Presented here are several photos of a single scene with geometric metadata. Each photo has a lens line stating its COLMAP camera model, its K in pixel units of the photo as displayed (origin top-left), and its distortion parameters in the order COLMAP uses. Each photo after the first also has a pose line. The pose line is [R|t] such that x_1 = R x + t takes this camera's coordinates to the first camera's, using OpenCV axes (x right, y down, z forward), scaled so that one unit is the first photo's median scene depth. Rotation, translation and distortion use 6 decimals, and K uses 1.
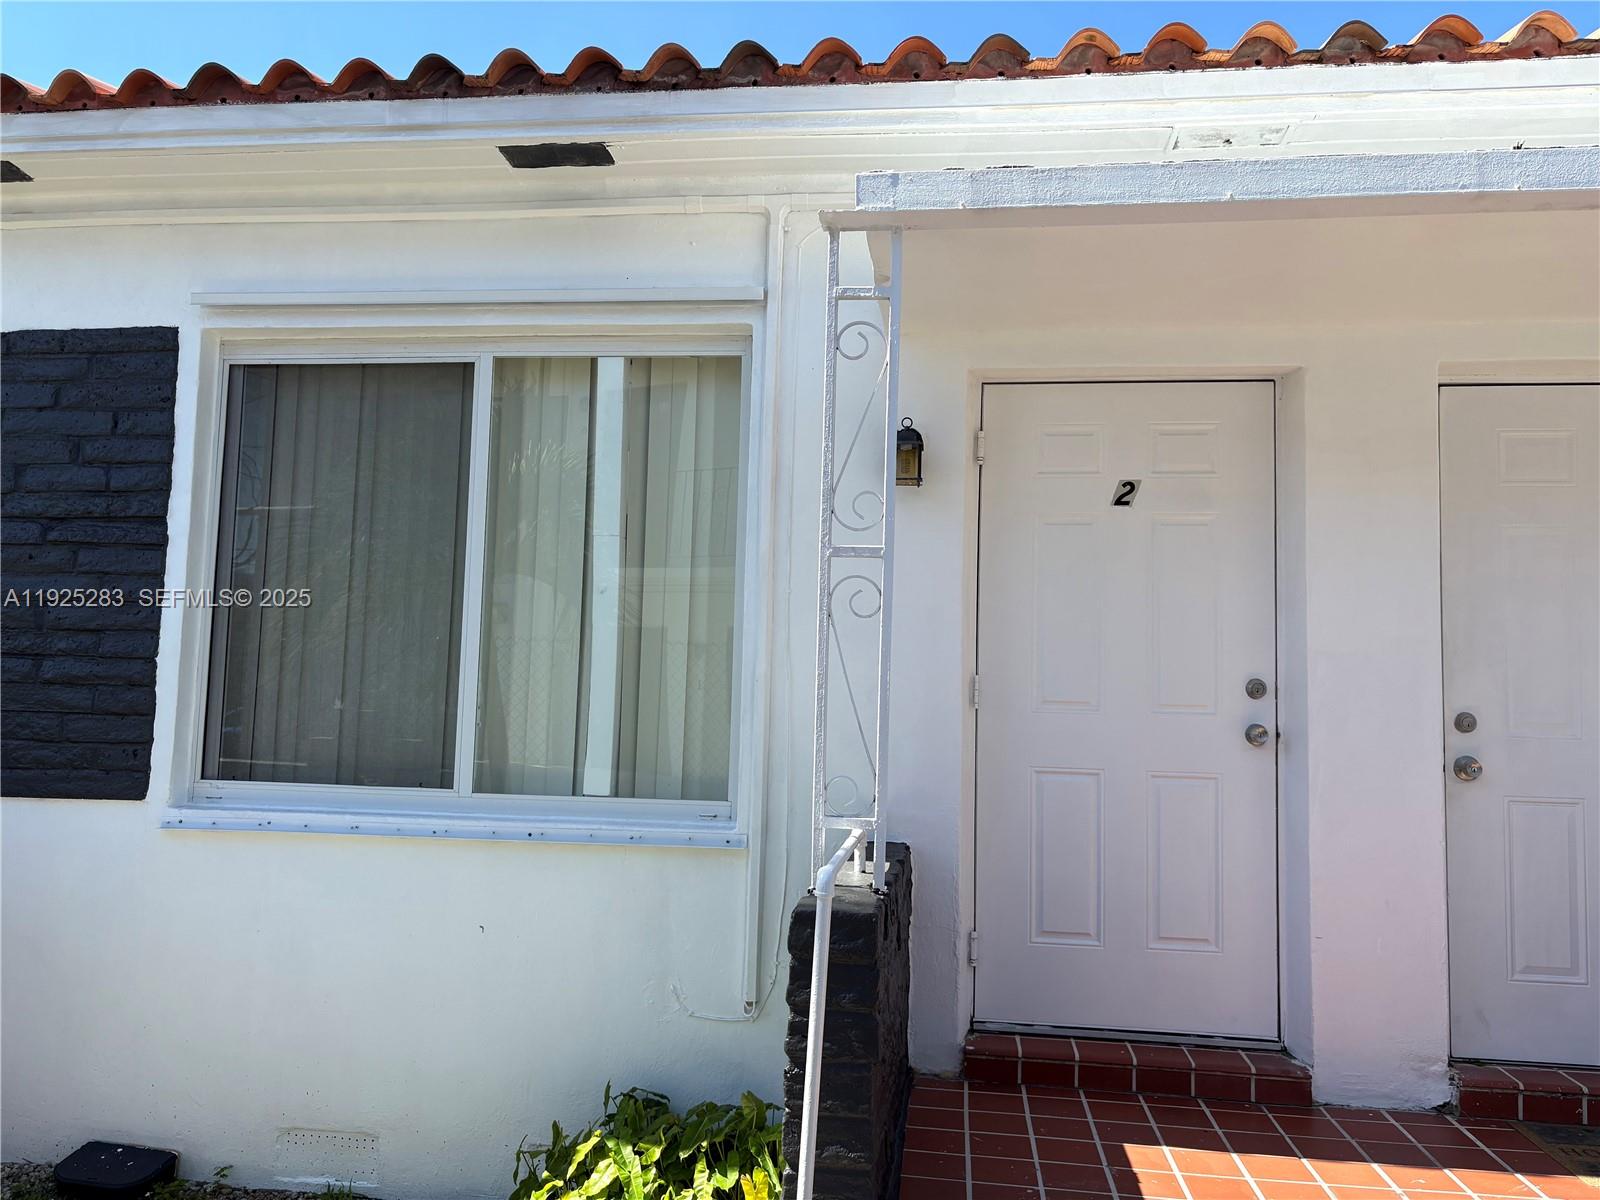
lens RADIAL K [[1267.2, 0, 795.6], [0, 1267.2, 602.3], [0, 0, 1]] dist [0.035099, -0.043477]
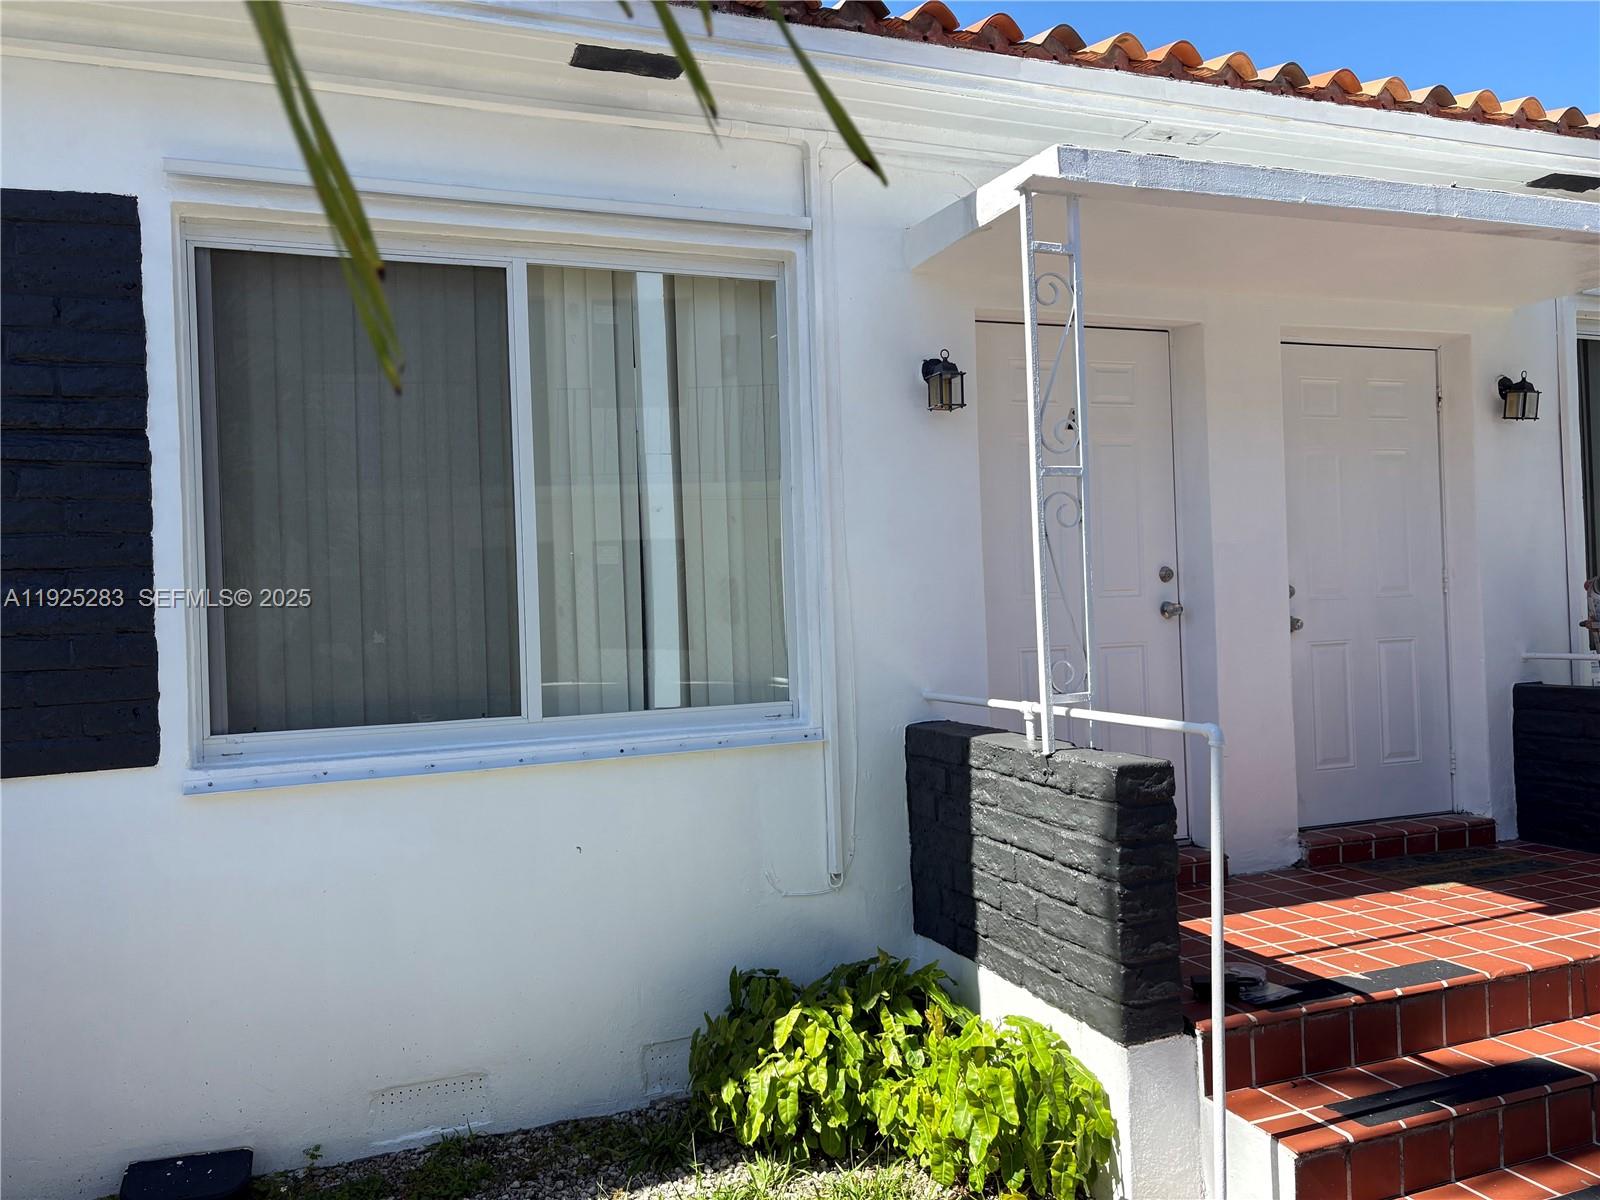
lens RADIAL K [[1267.2, 0, 803.3], [0, 1267.2, 604.8], [0, 0, 1]] dist [0.035099, -0.043477]
pose [[0.870307, -0.057817, 0.489104, -0.587909], [0.018978, 0.996285, 0.084000, -0.015938], [-0.492144, -0.063824, 0.868171, 0.060647]]
